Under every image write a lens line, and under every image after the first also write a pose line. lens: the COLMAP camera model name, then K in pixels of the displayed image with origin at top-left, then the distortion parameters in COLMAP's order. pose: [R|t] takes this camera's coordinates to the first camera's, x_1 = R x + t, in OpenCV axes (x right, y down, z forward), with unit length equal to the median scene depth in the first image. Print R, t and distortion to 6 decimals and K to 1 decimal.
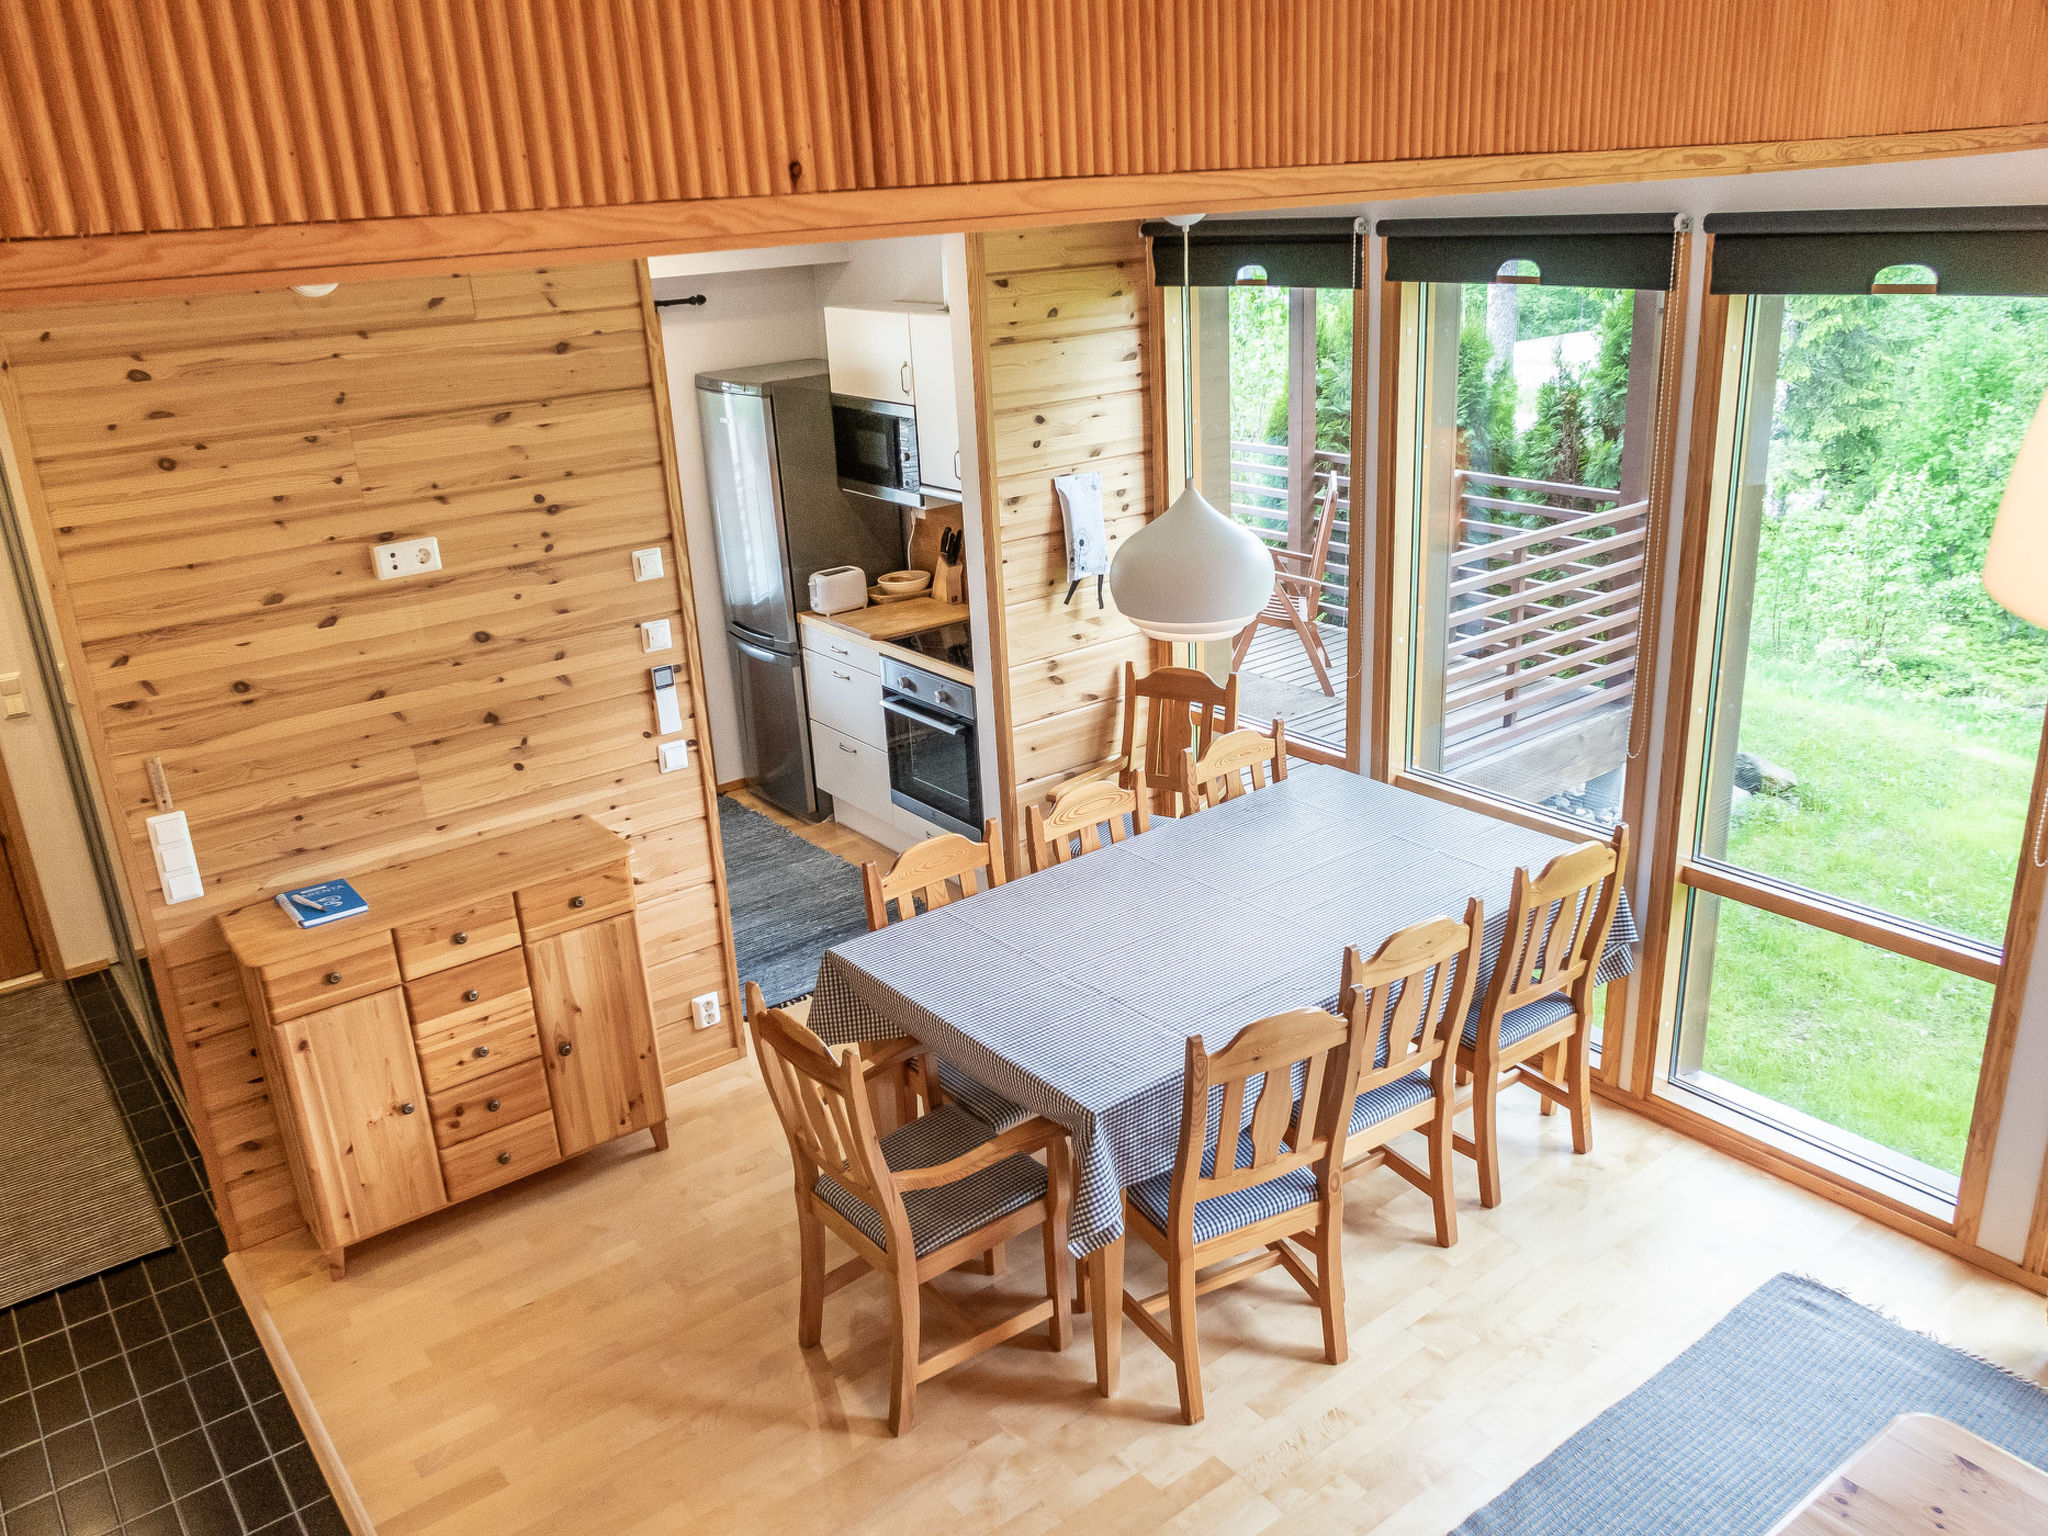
lens RADIAL K [[1634.5, 0, 1024.7], [0, 1634.5, 762.5], [0, 0, 1]] dist [-0.028154, 0.018443]
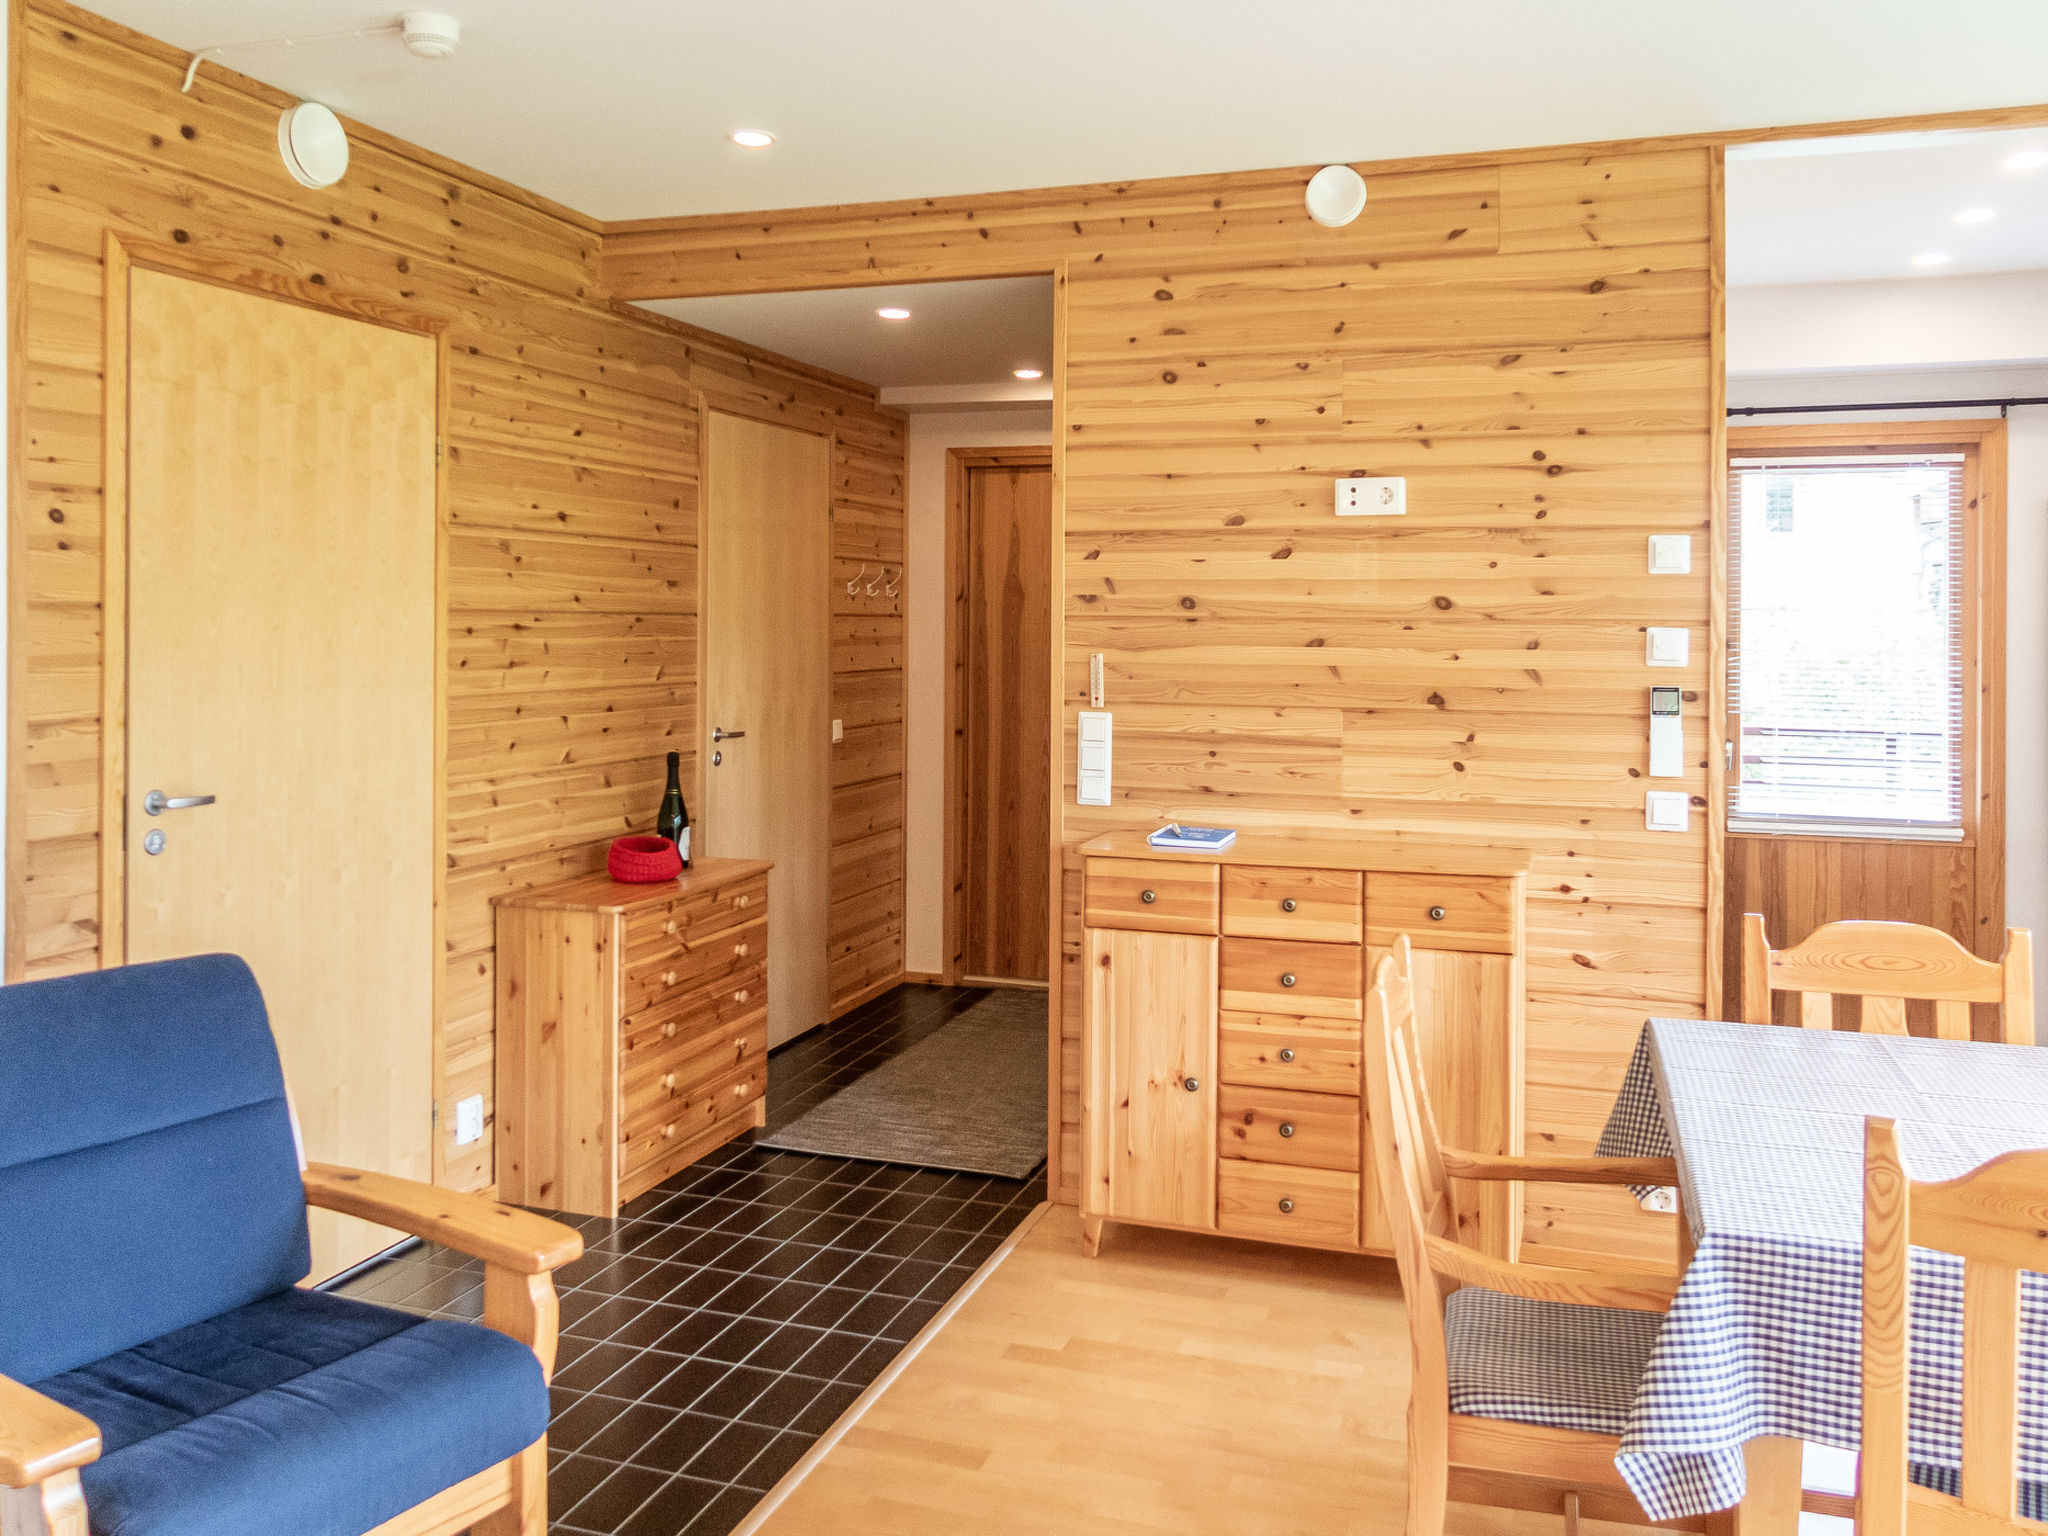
lens RADIAL K [[1634.5, 0, 1003.4], [0, 1634.5, 622.6], [0, 0, 1]] dist [-0.028154, 0.018443]
pose [[0.540191, 0.050531, -0.840024, 0.278869], [-0.321921, 0.934681, -0.150792, 0.142407], [0.777535, 0.351878, 0.521173, 0.371233]]
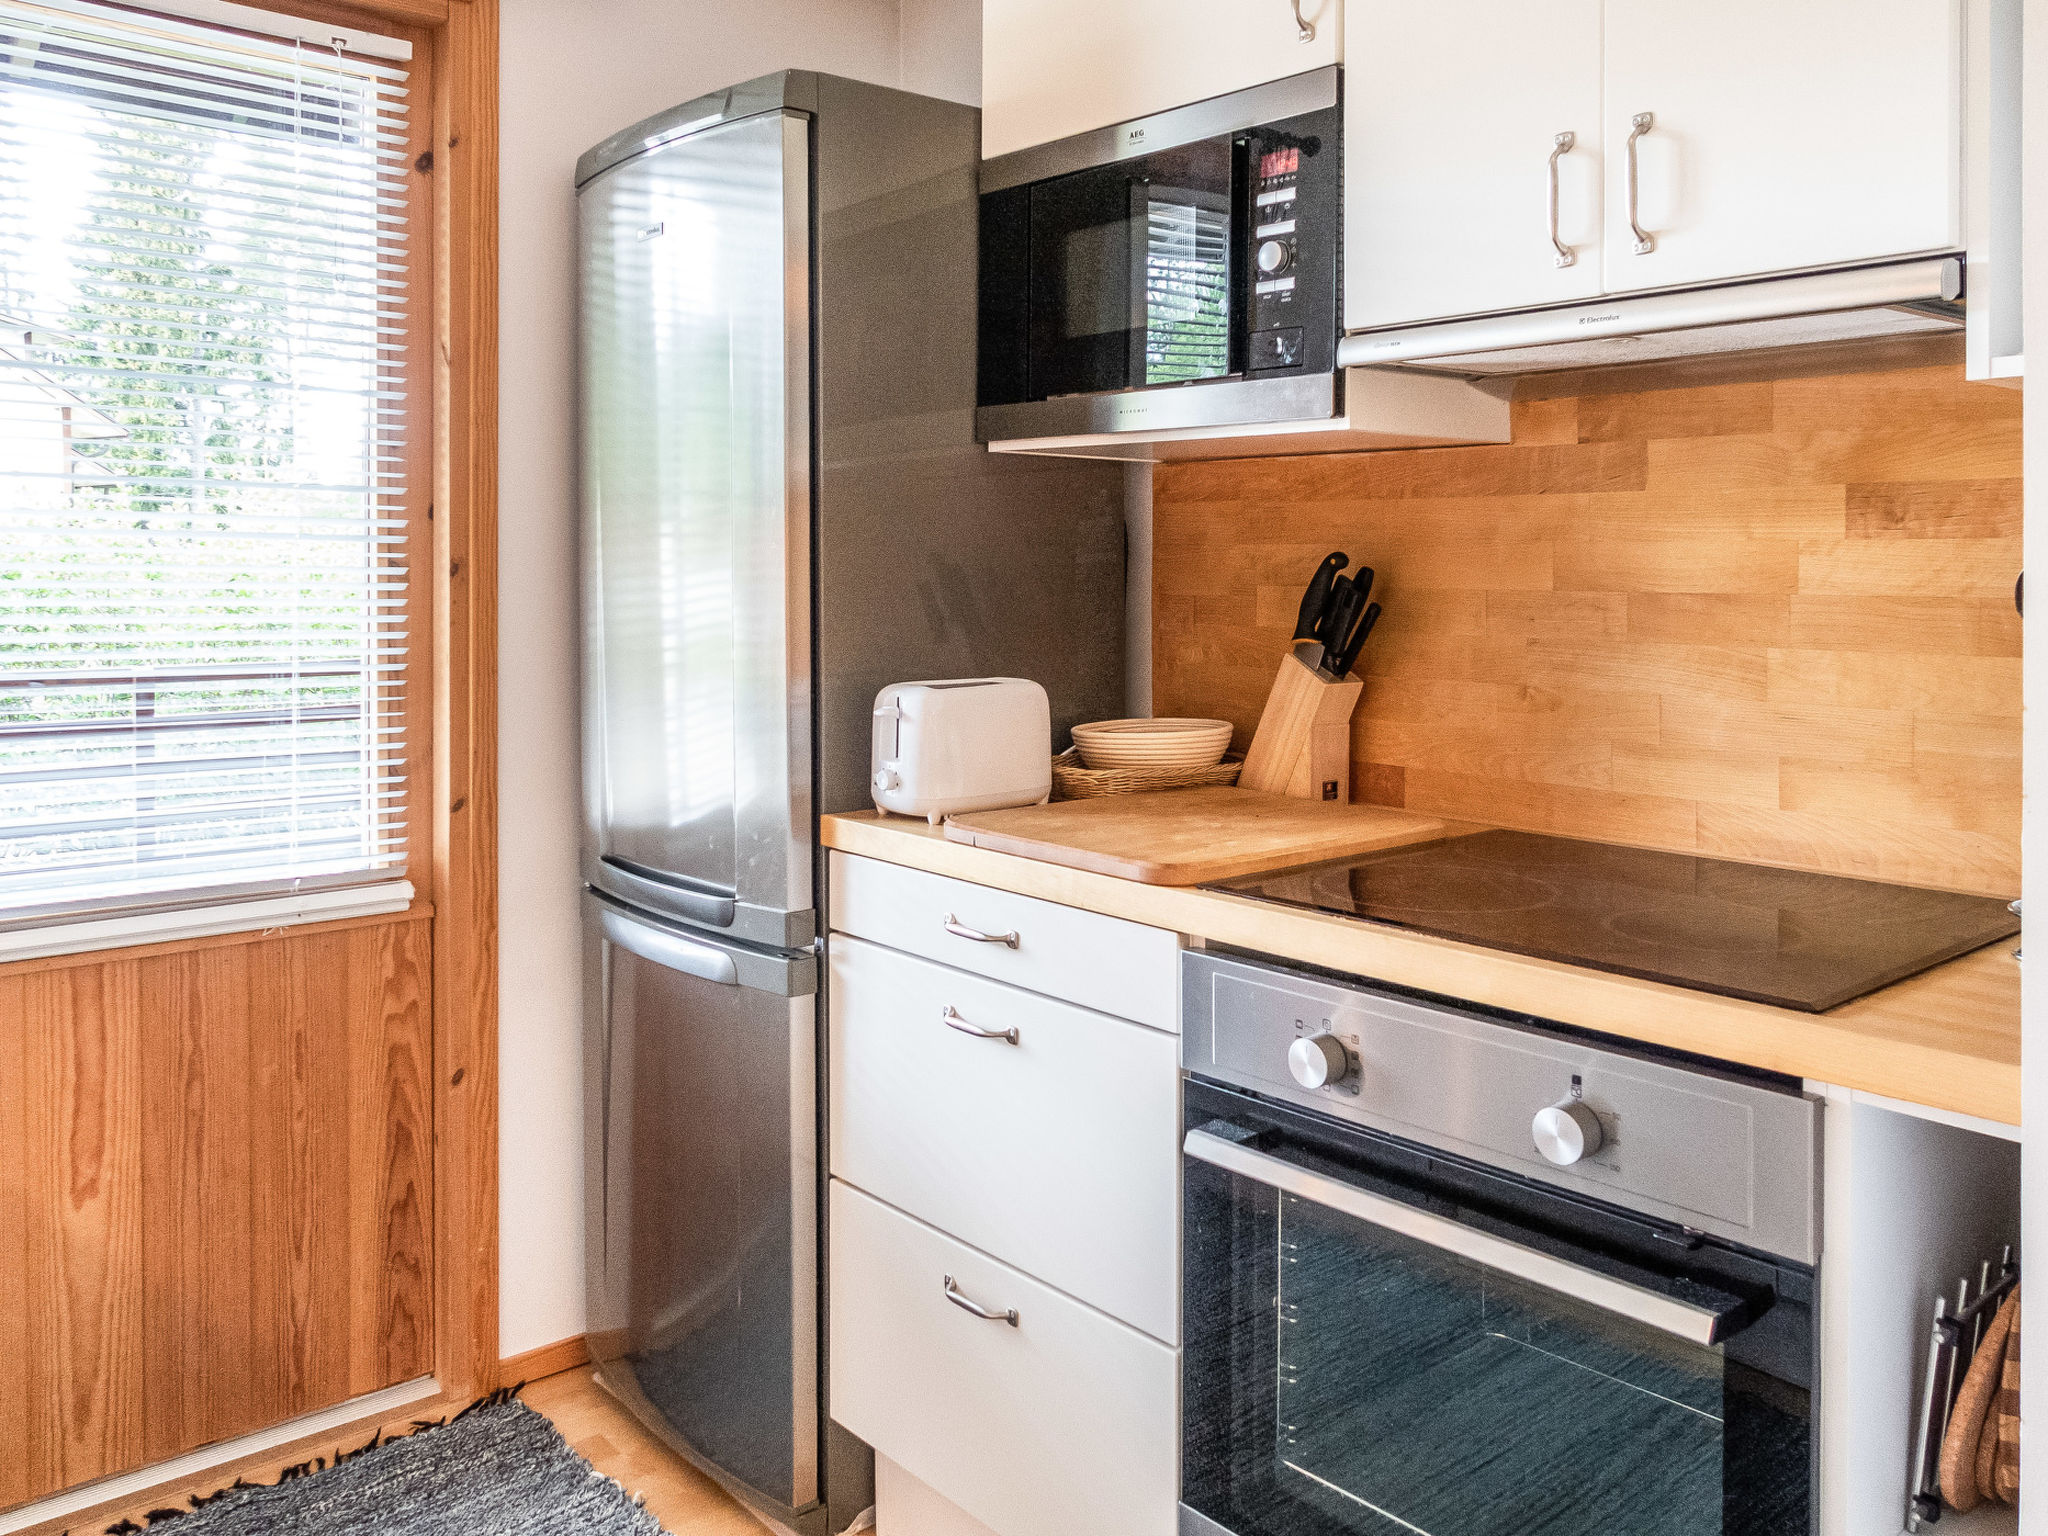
lens RADIAL K [[1634.5, 0, 1049.6], [0, 1634.5, 568.6], [0, 0, 1]] dist [-0.028154, 0.018443]
pose [[0.996101, 0.053825, 0.069898, -0.186047], [-0.025647, 0.934768, -0.354332, -0.041571], [-0.084410, 0.351158, 0.932504, 1.068588]]
